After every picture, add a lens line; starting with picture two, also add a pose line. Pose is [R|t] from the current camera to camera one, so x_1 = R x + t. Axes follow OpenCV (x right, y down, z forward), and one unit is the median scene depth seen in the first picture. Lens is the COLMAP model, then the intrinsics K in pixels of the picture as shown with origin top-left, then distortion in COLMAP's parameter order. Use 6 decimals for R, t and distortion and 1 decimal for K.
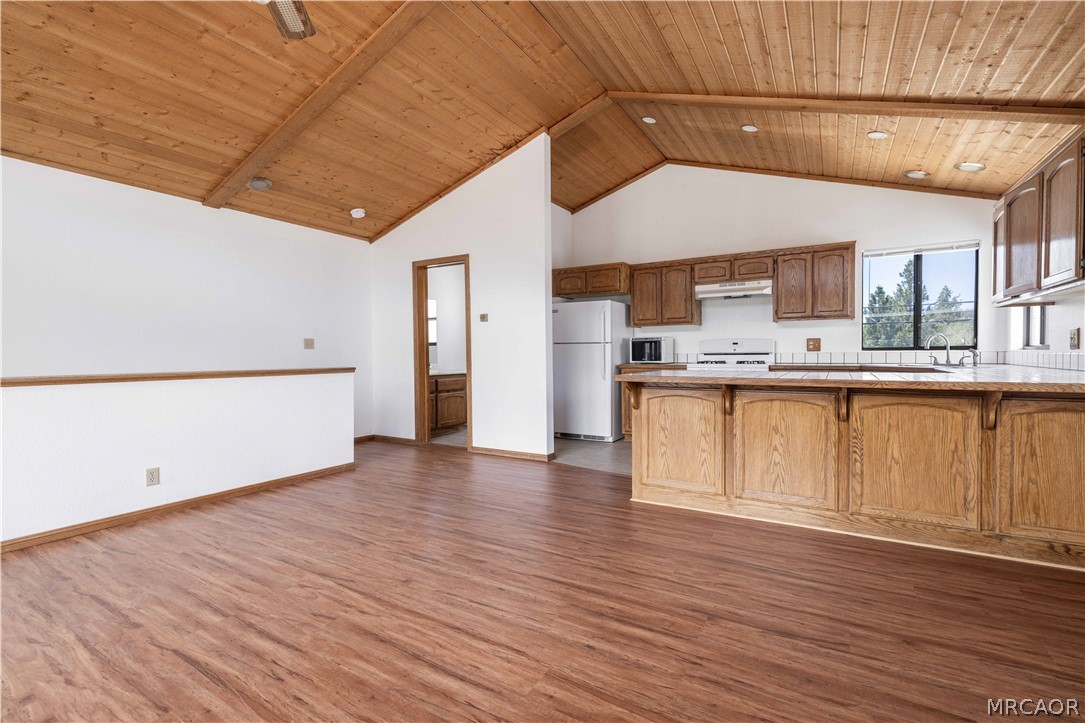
lens RADIAL K [[450.0, 0, 600.0], [0, 450.0, 361.5], [0, 0, 1]] dist [0.000030, 0.000346]
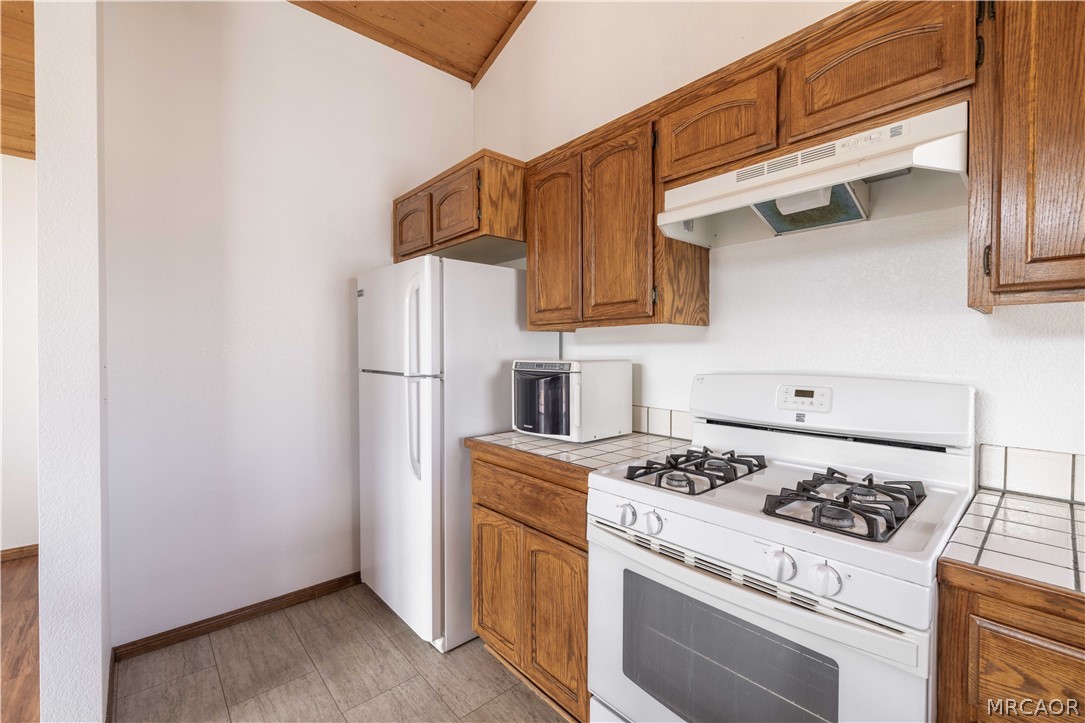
lens RADIAL K [[461.4, 0, 628.3], [0, 461.4, 362.6], [0, 0, 1]] dist [0.000319, 0.000053]
pose [[0.961158, 0.014082, -0.275640, 0.591074], [-0.012622, 0.999895, 0.007069, -0.124835], [0.275710, -0.003316, 0.961235, 1.517151]]
